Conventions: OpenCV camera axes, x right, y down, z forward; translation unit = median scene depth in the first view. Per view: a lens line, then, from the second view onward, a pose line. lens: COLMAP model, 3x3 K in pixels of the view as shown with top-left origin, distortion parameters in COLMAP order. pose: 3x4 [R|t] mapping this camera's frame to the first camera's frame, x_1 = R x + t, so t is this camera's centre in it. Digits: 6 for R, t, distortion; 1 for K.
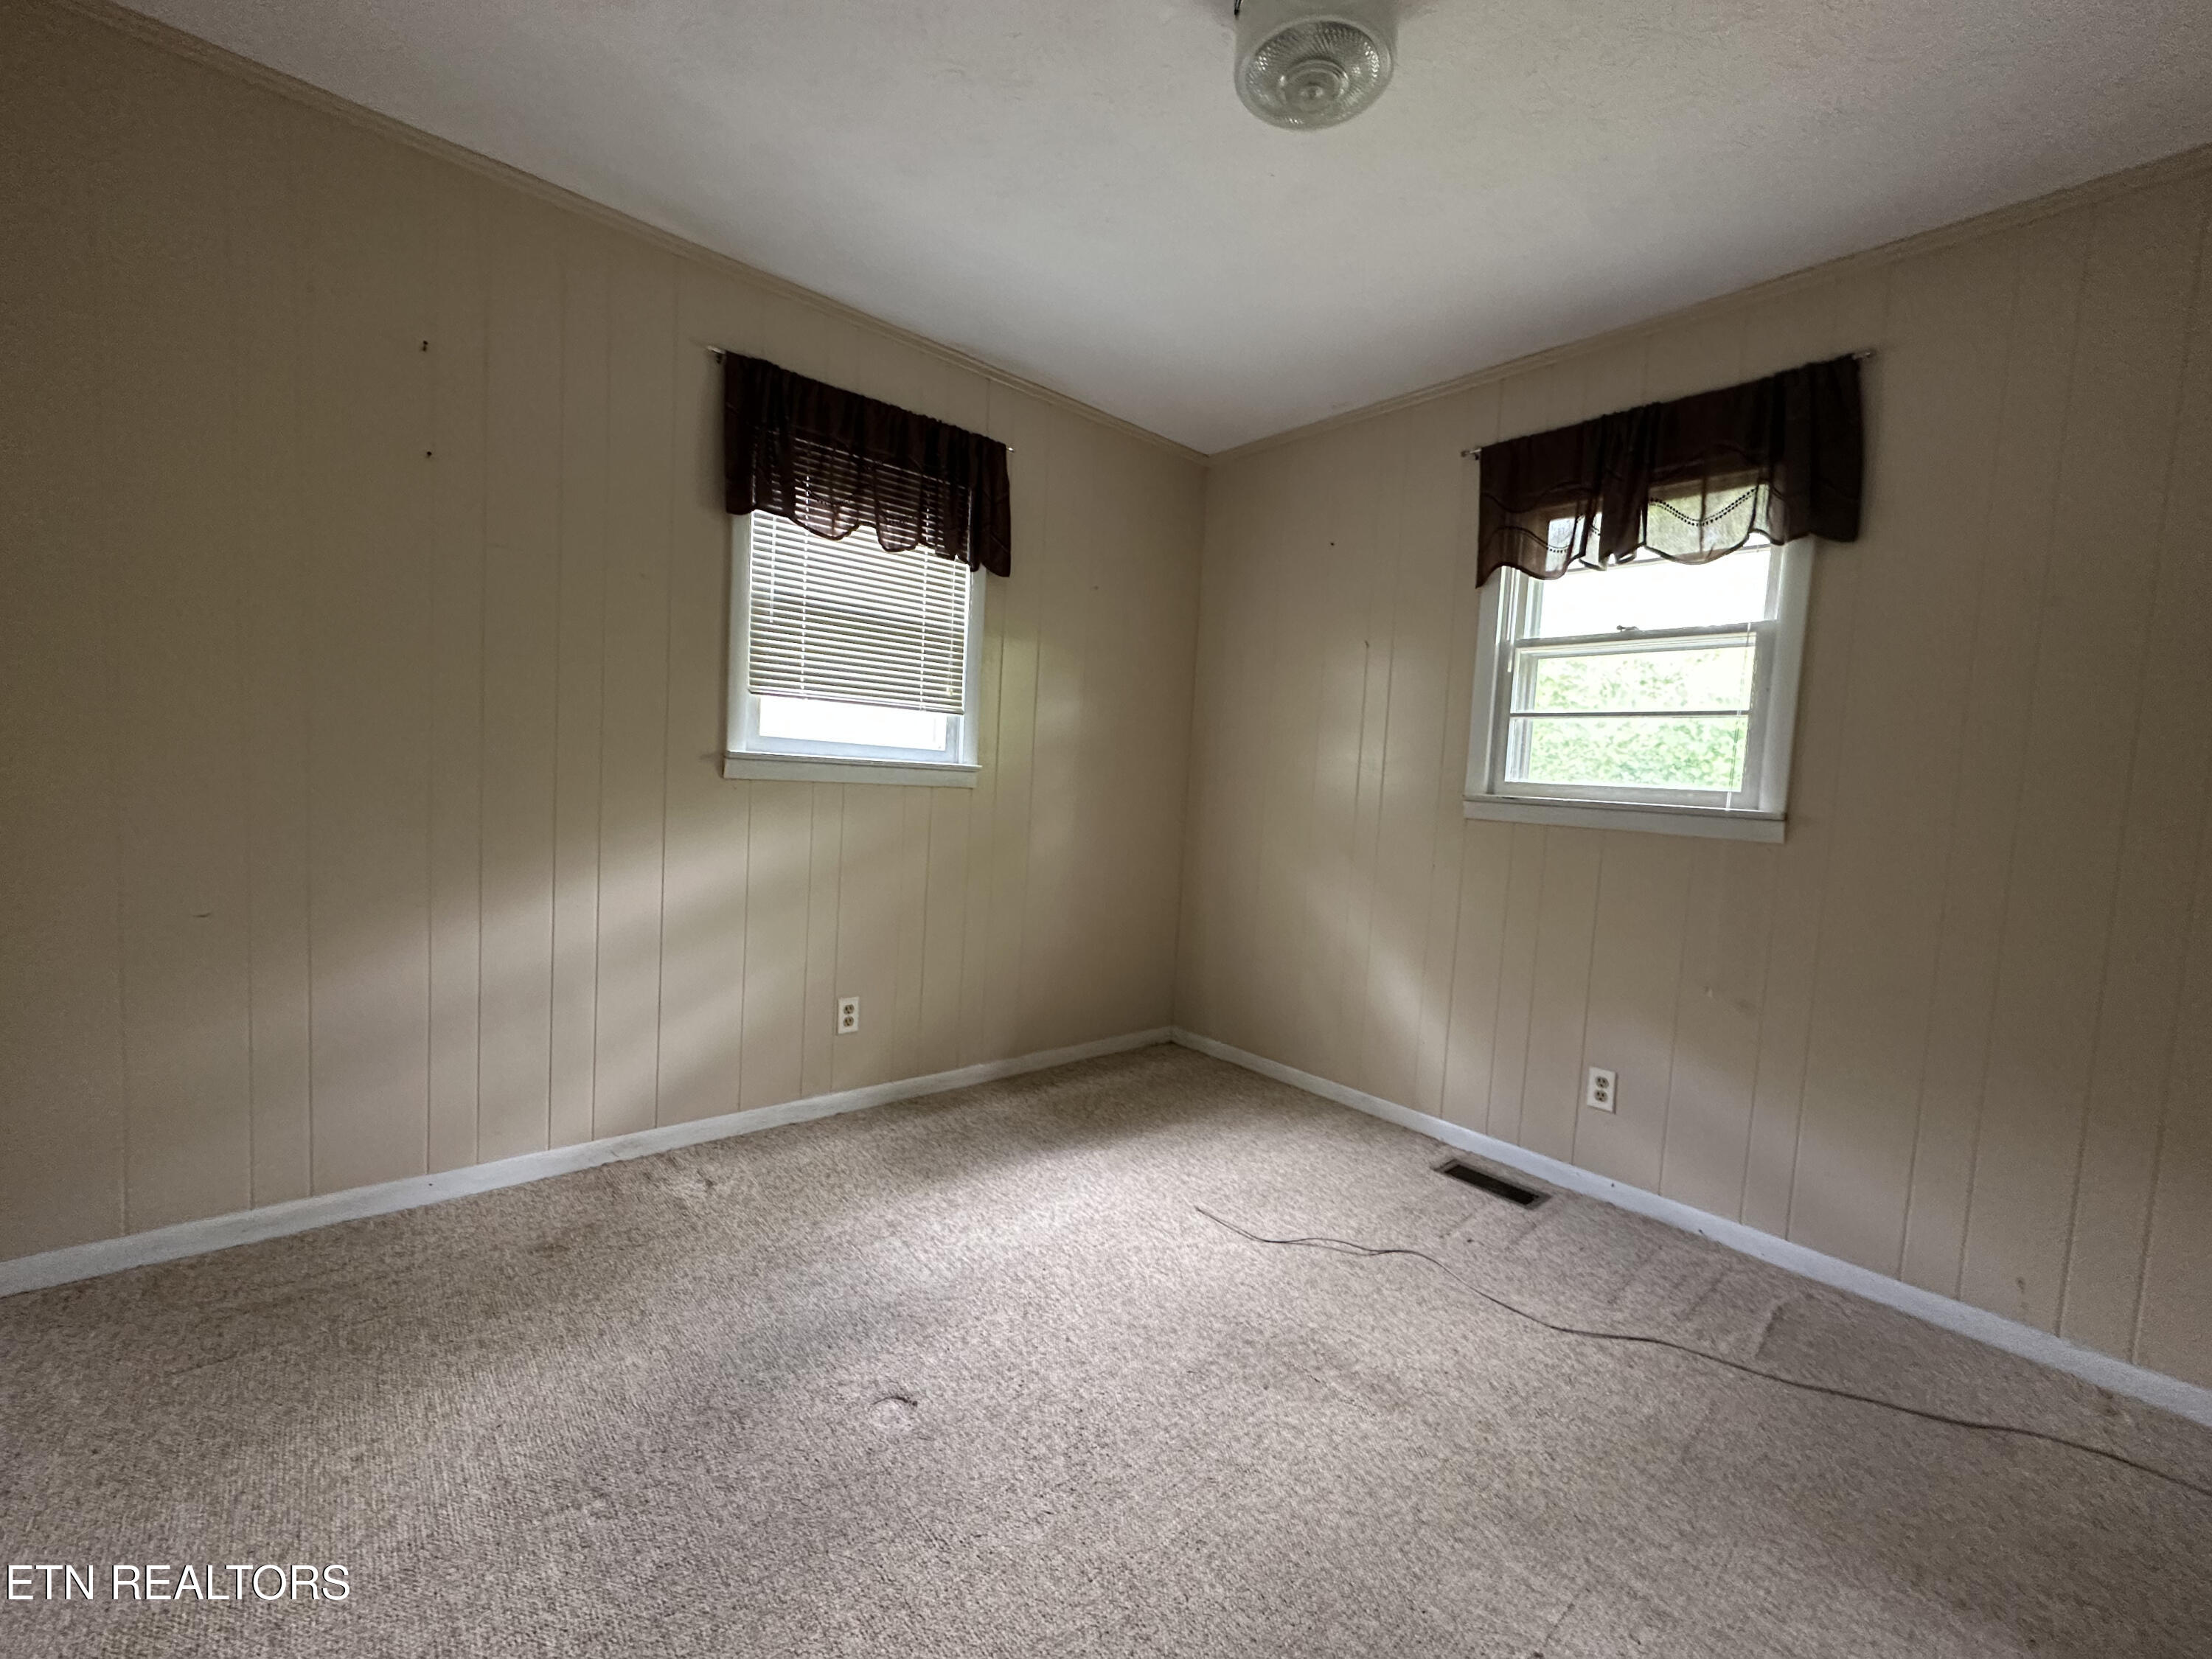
lens RADIAL K [[892.6, 0, 1103.0], [0, 892.6, 826.7], [0, 0, 1]] dist [0.000091, 0.000653]
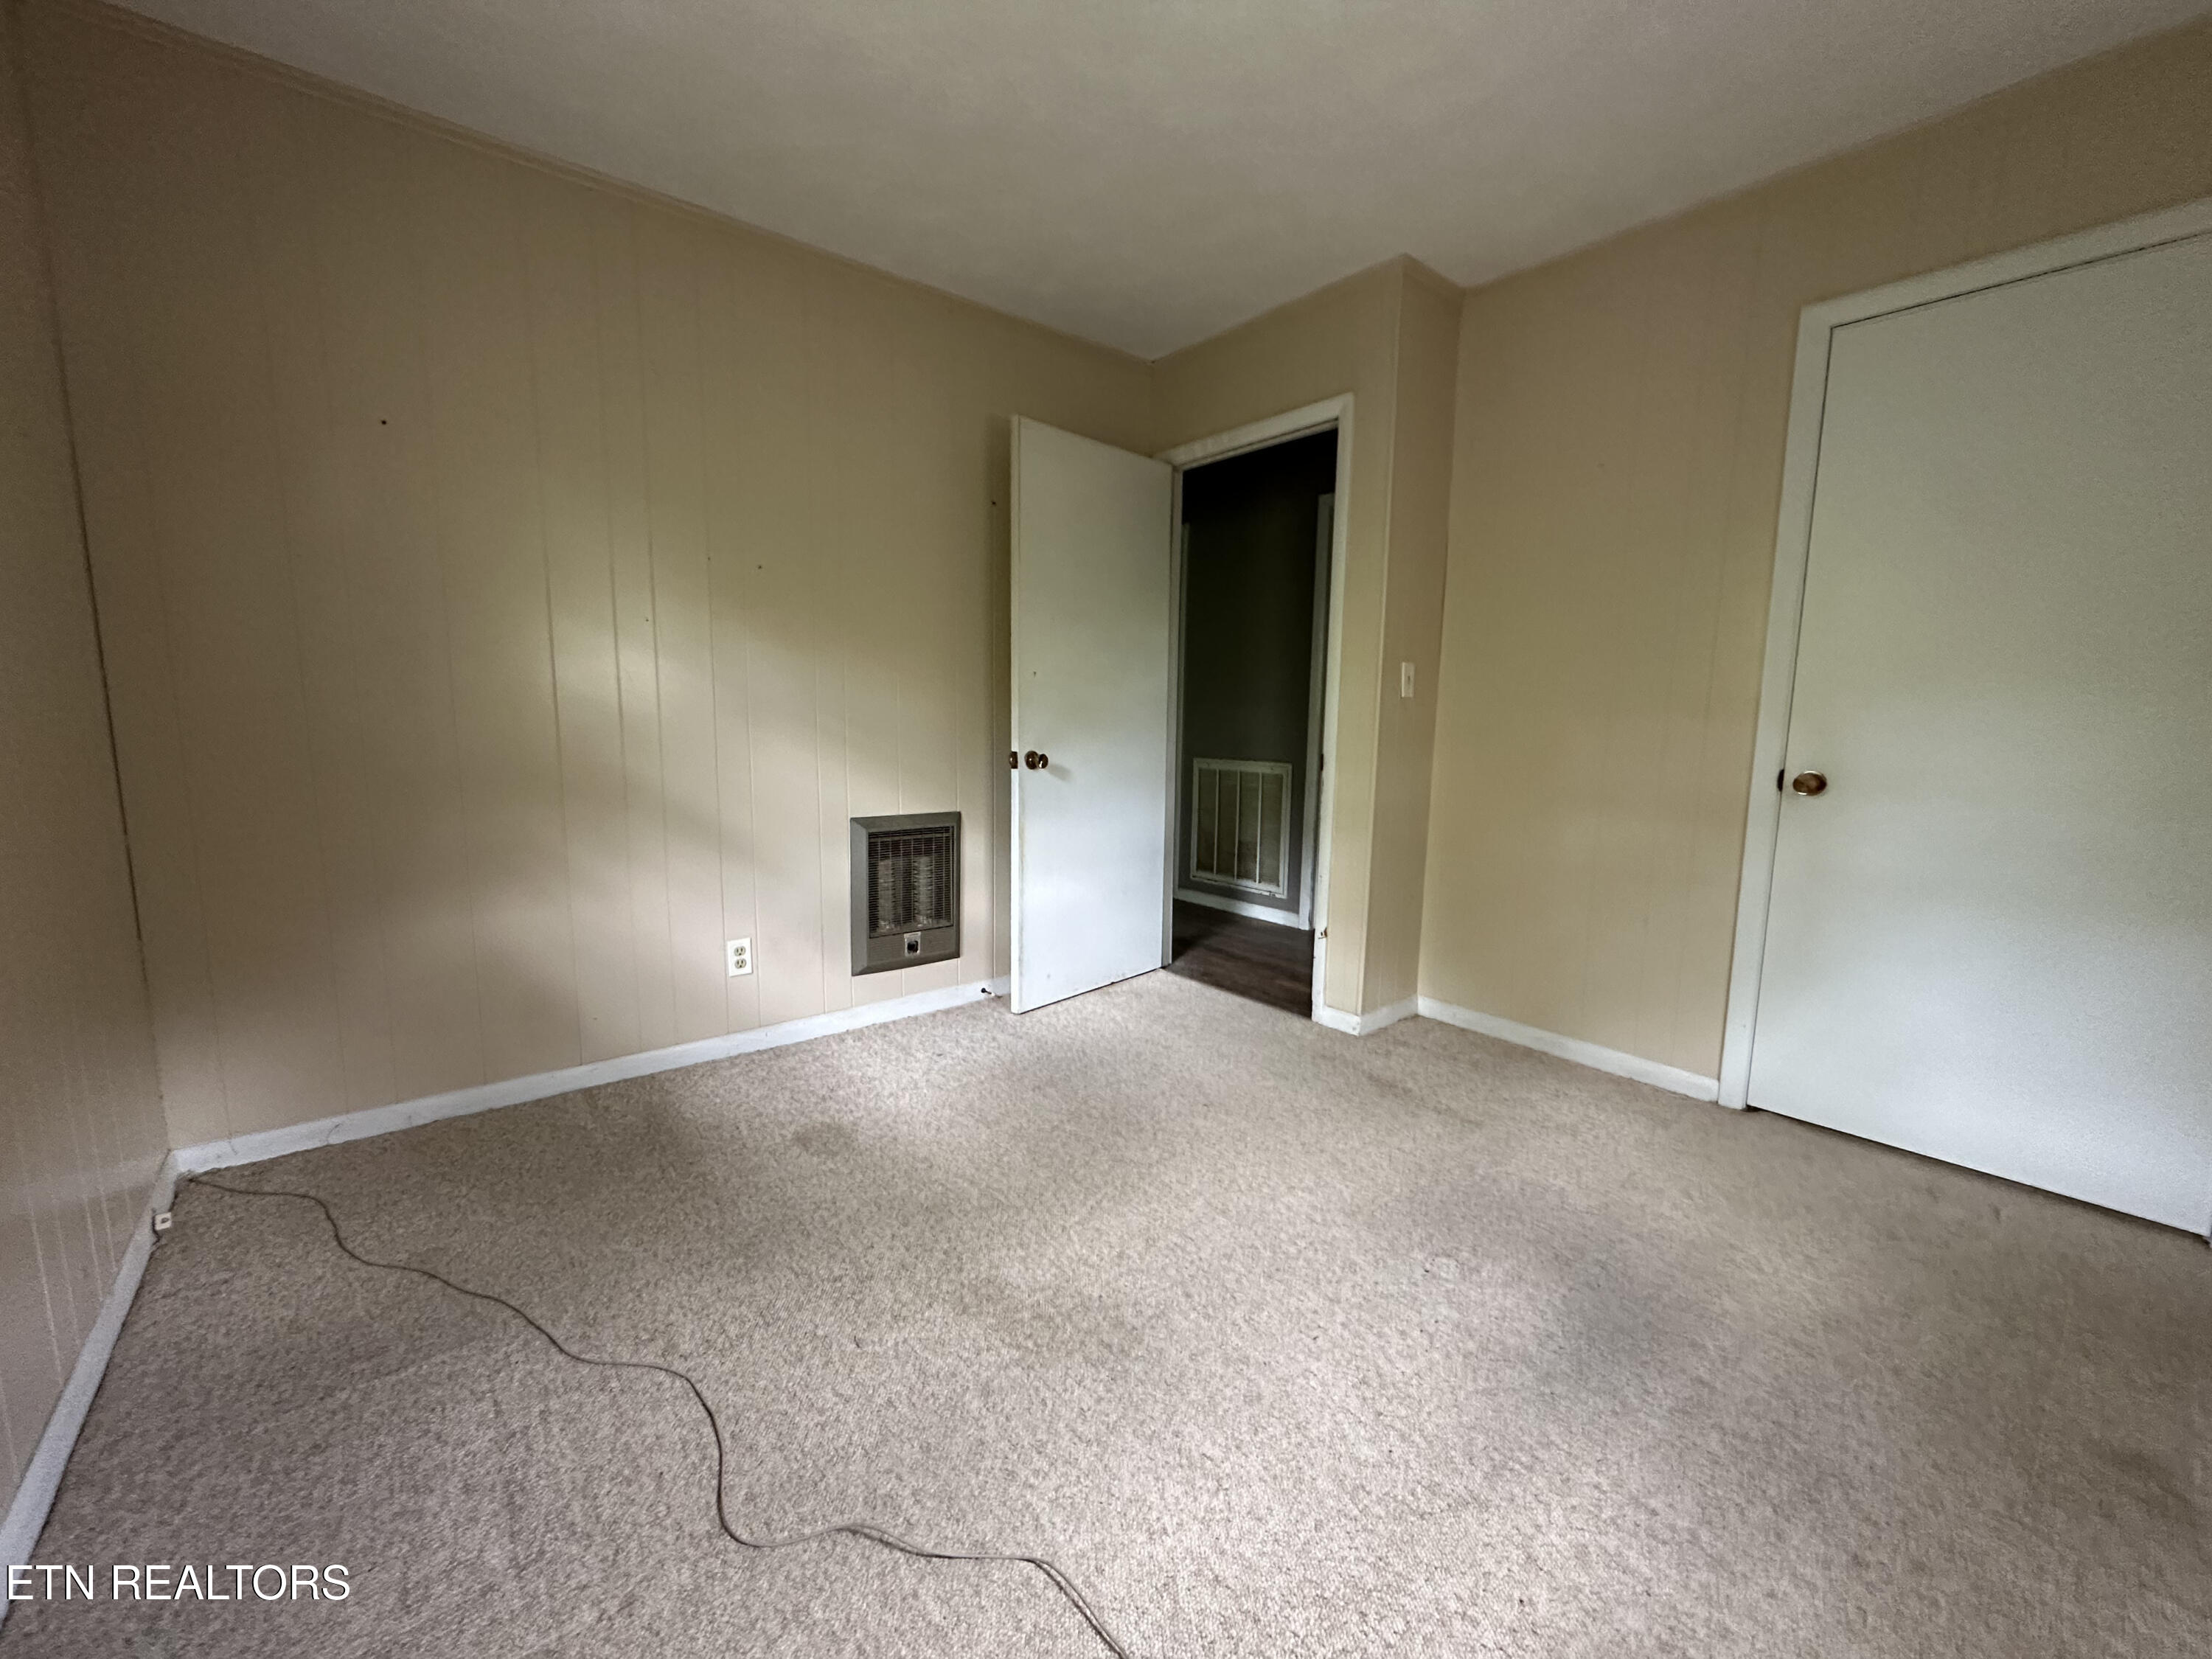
lens RADIAL K [[892.6, 0, 1106.4], [0, 892.6, 831.1], [0, 0, 1]] dist [0.000091, 0.000653]
pose [[-0.997380, -0.070944, 0.014133, 0.194085], [-0.066718, 0.977664, 0.199305, -0.077128], [-0.027957, 0.197840, -0.979836, 1.834125]]
